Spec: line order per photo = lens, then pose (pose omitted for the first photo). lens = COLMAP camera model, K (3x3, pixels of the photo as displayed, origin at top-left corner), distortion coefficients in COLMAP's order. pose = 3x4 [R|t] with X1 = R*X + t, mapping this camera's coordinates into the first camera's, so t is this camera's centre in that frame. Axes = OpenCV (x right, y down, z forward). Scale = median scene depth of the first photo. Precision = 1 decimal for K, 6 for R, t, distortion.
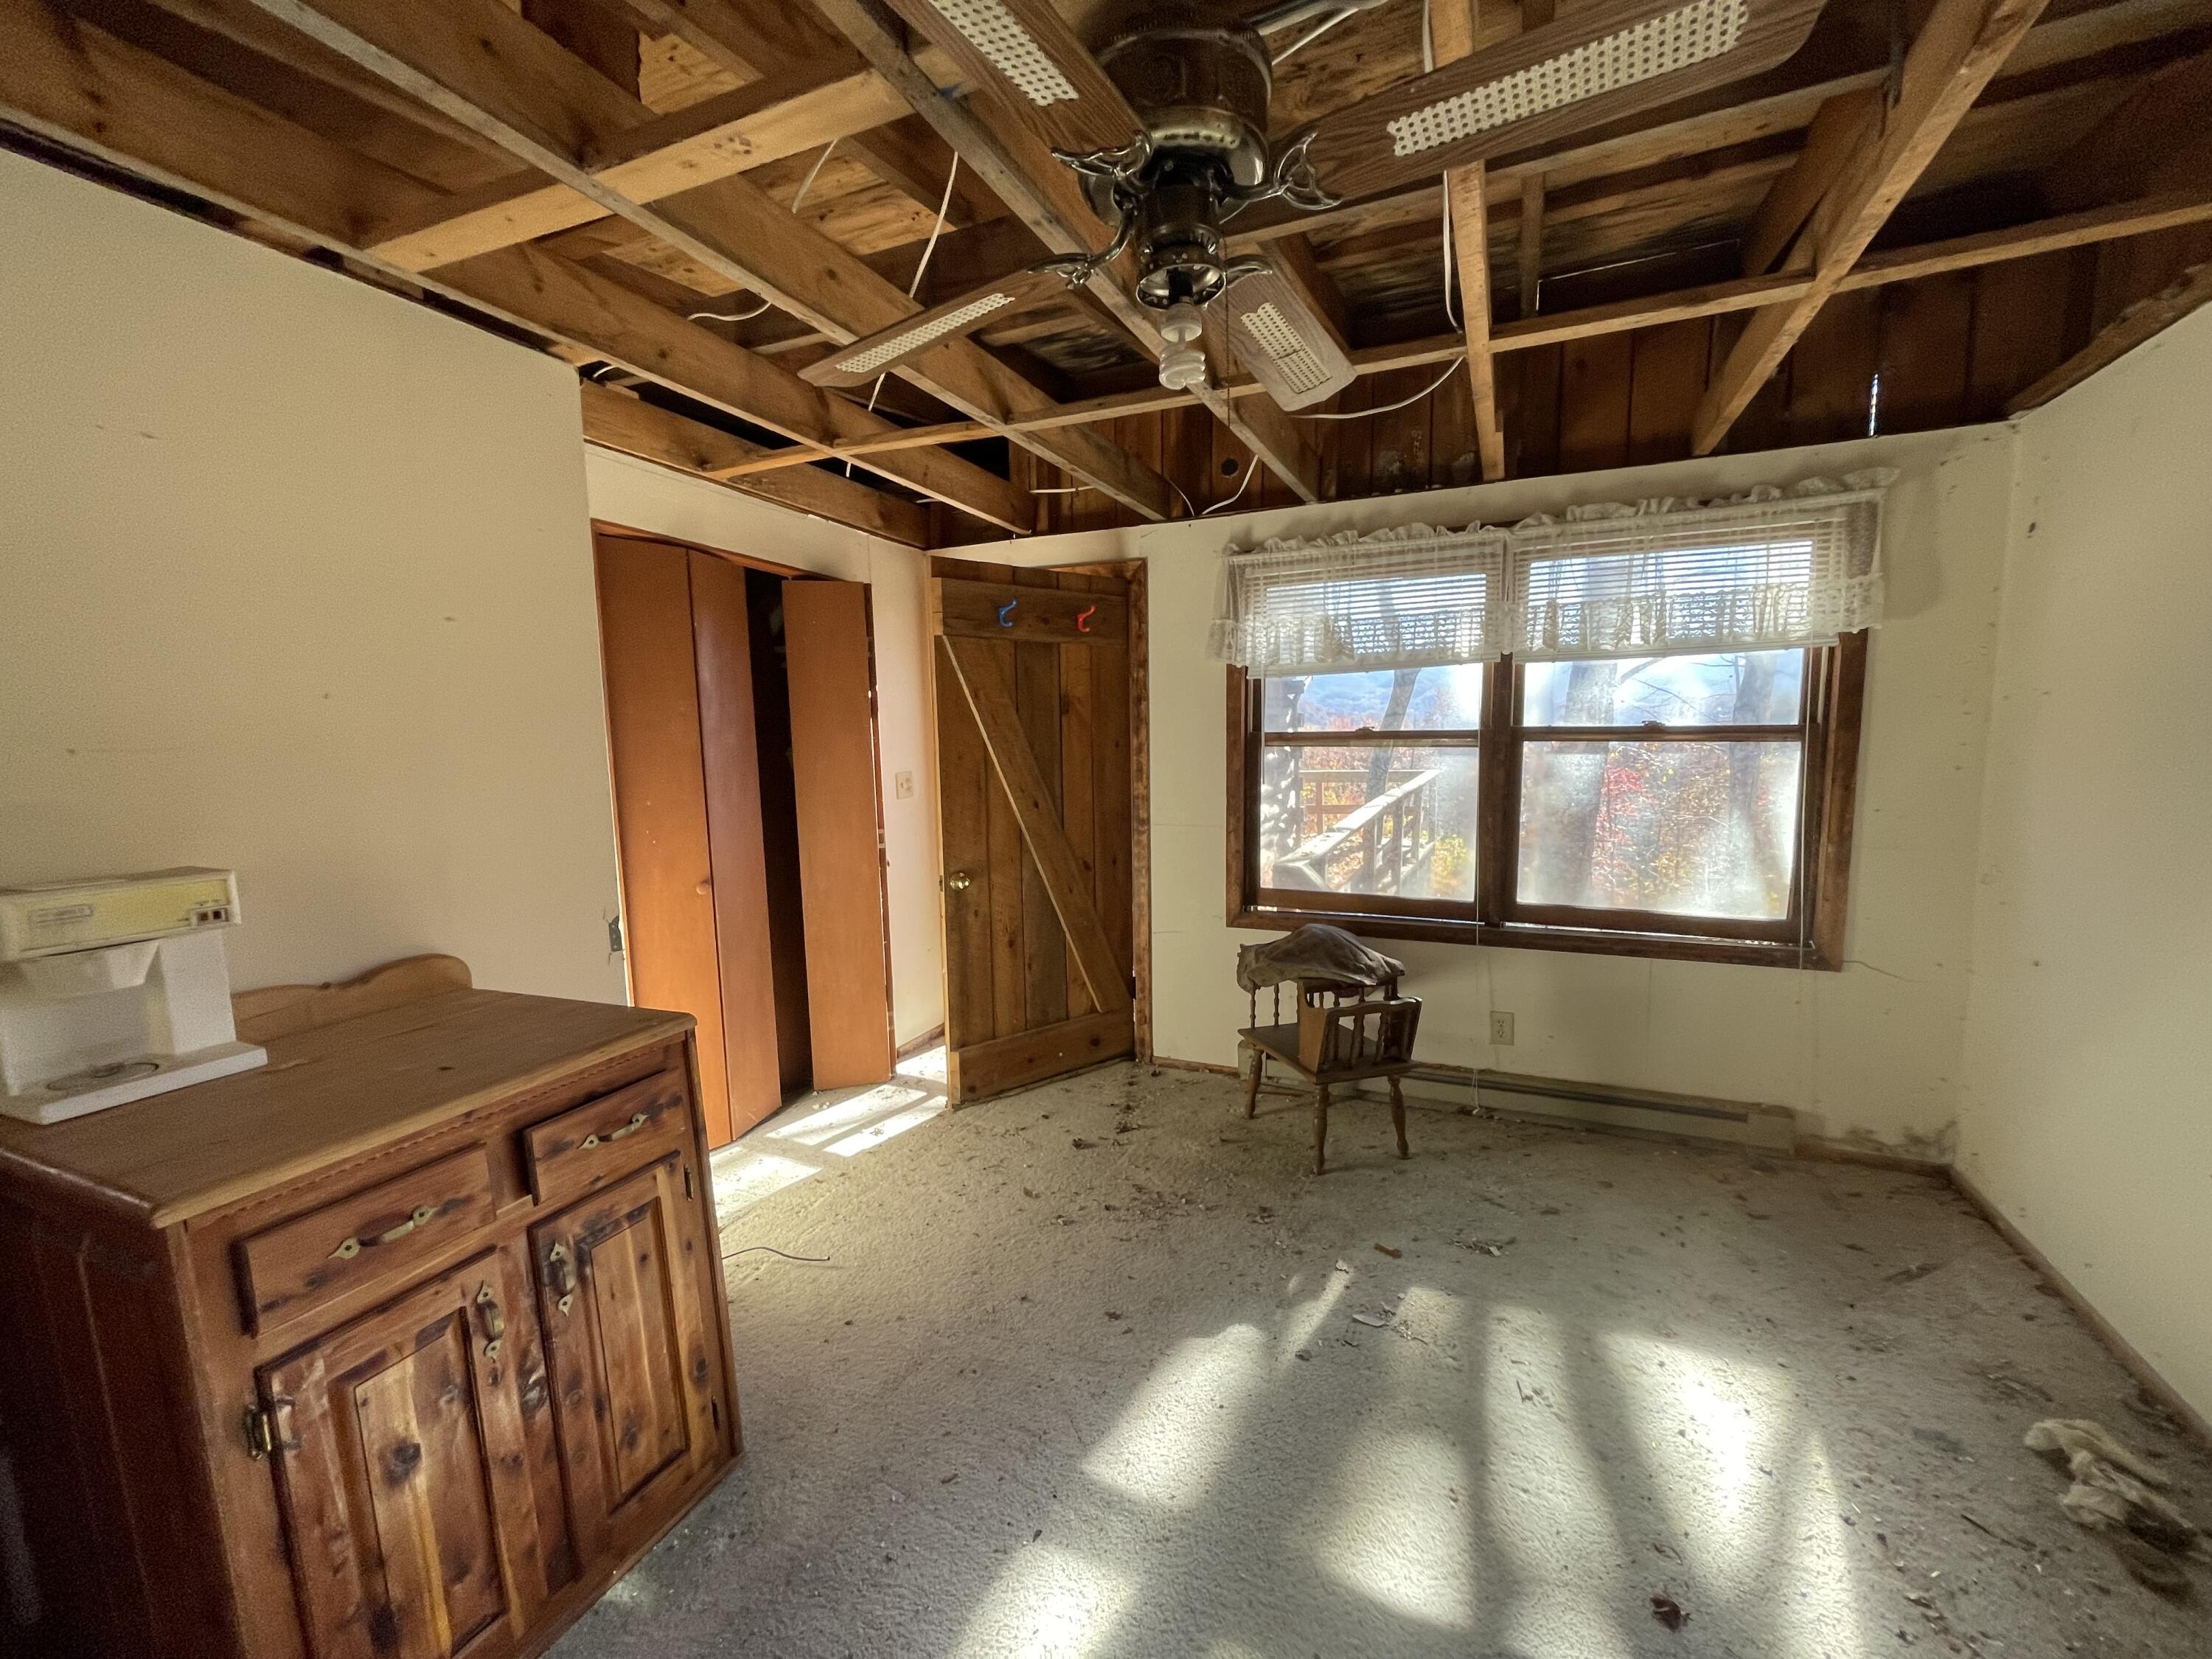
lens RADIAL K [[885.7, 0, 1113.4], [0, 885.7, 840.3], [0, 0, 1]] dist [0.001722, -0.000574]
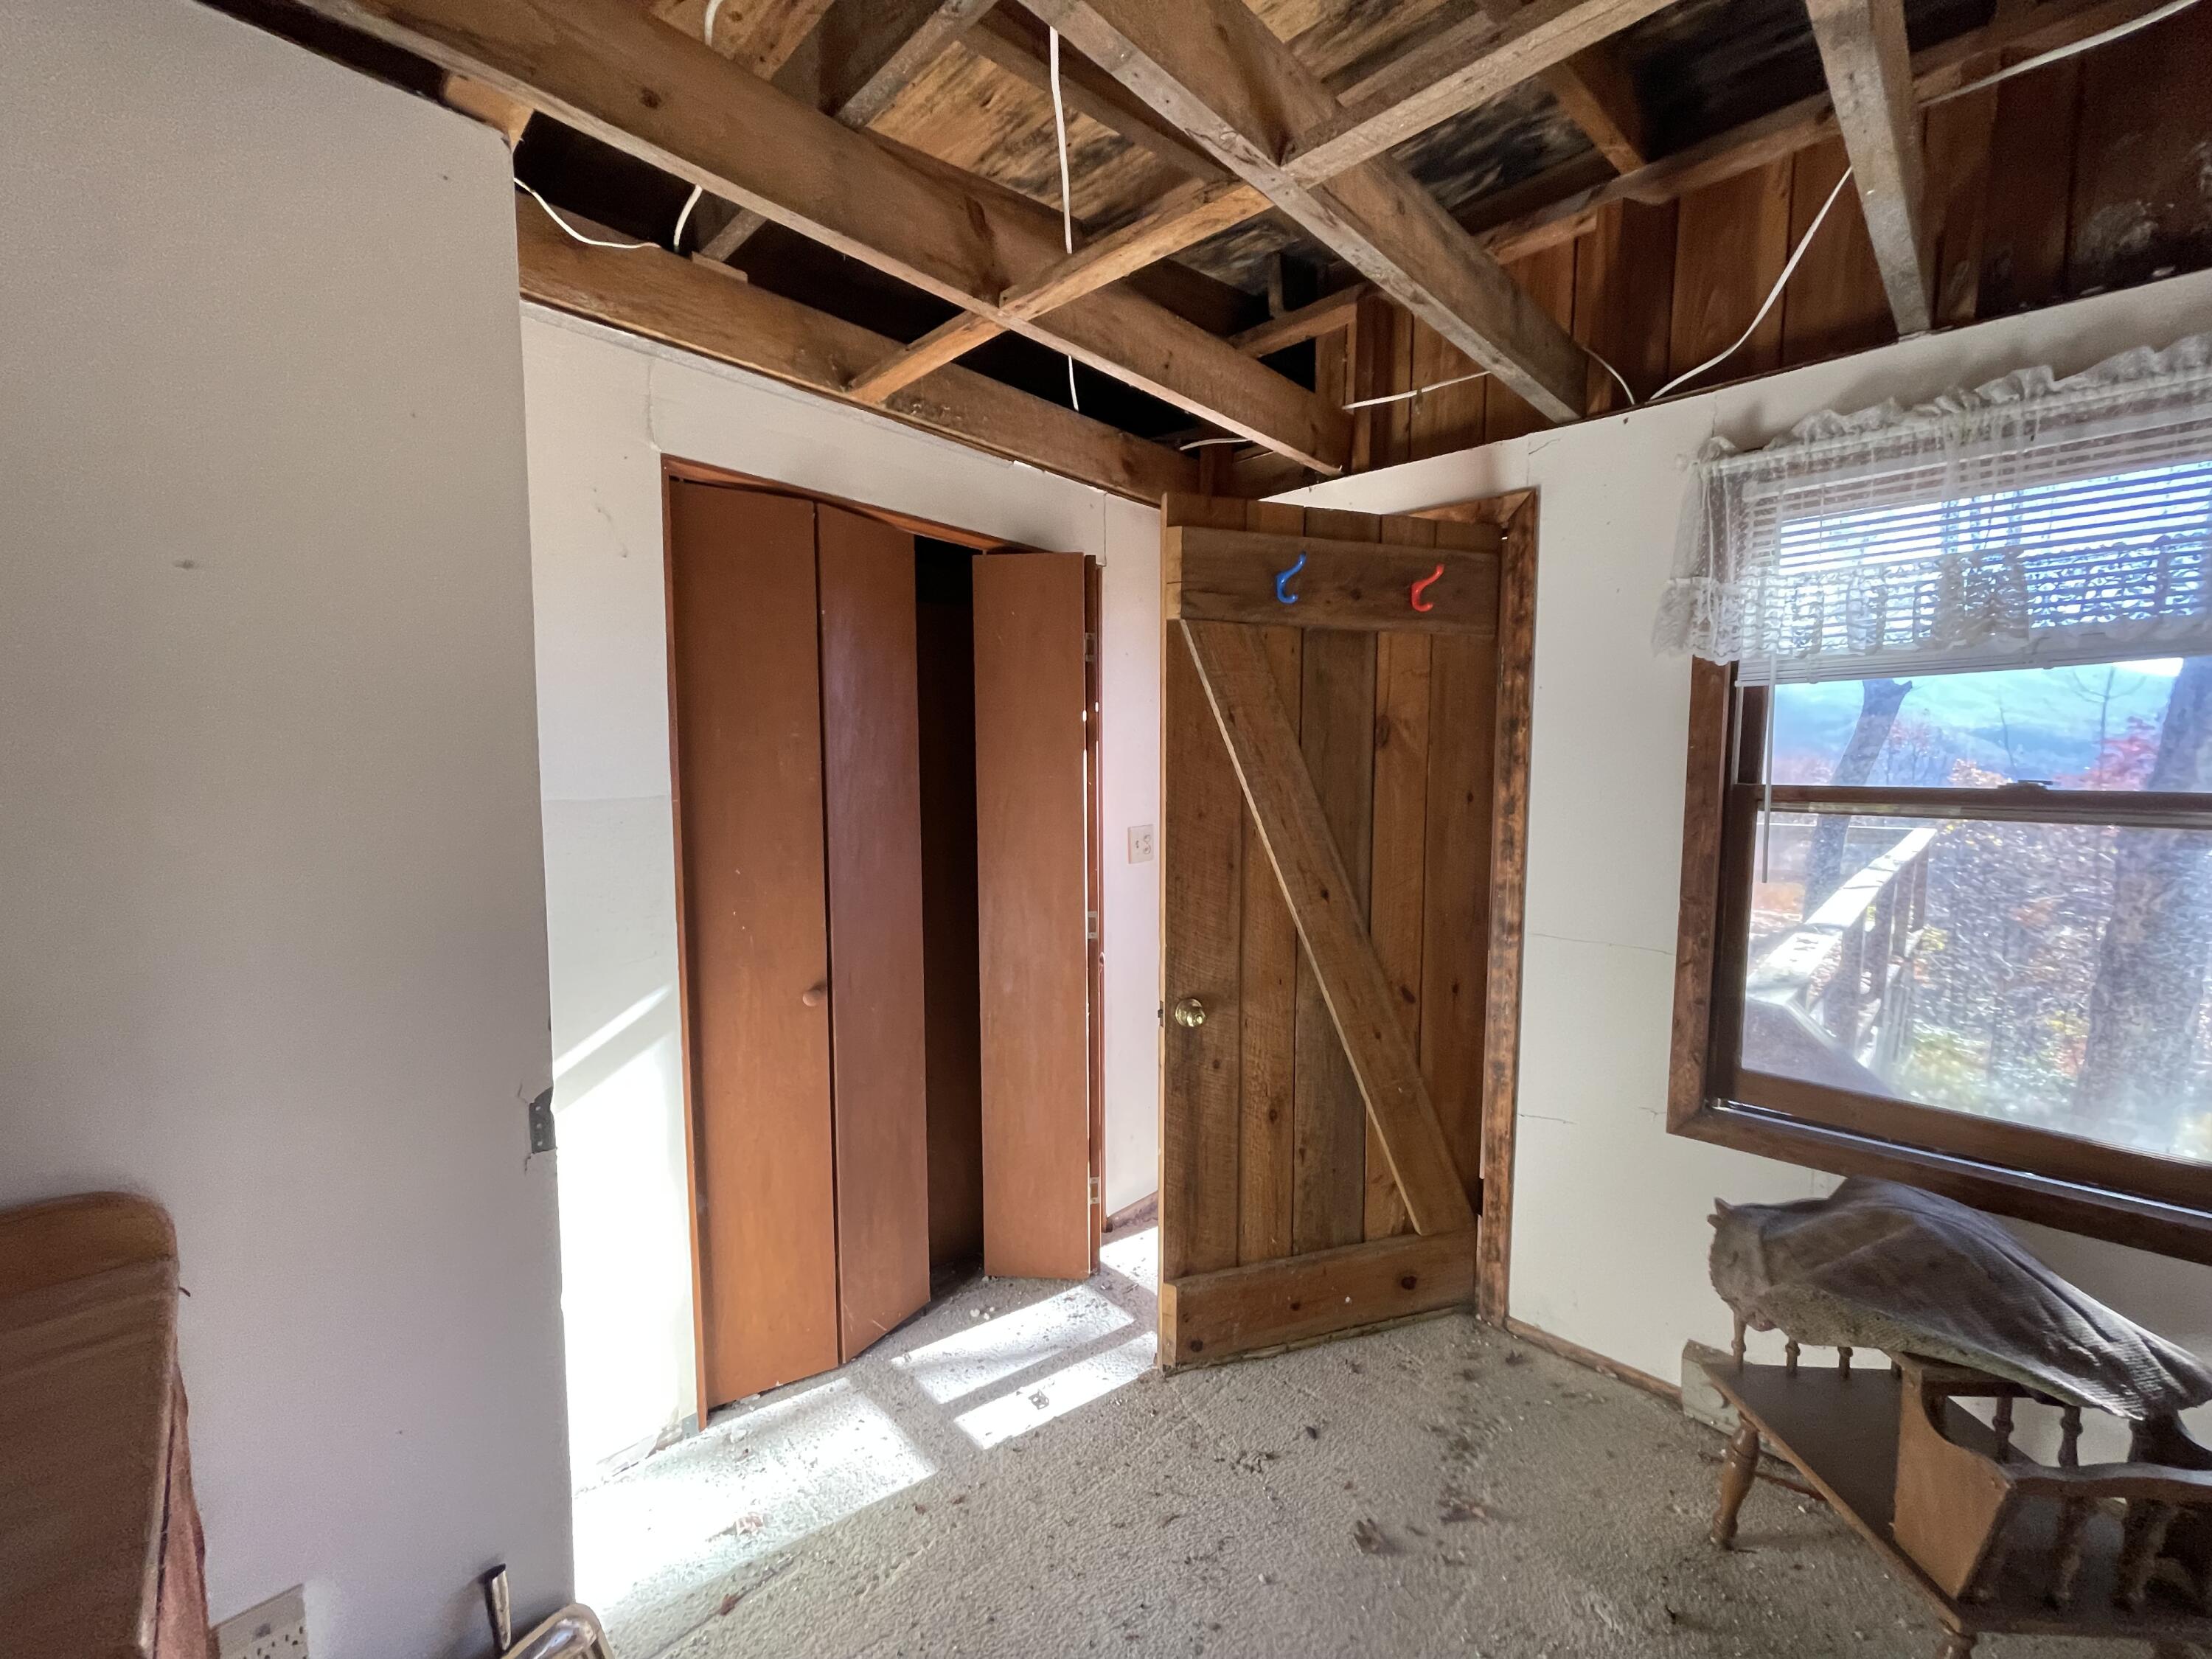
lens RADIAL K [[885.7, 0, 1108.2], [0, 885.7, 829.4], [0, 0, 1]] dist [0.001722, -0.000574]
pose [[0.936331, 0.043819, -0.348373, -0.016356], [-0.058447, 0.997791, -0.031586, -0.057092], [0.346219, 0.049936, 0.936824, 0.375157]]
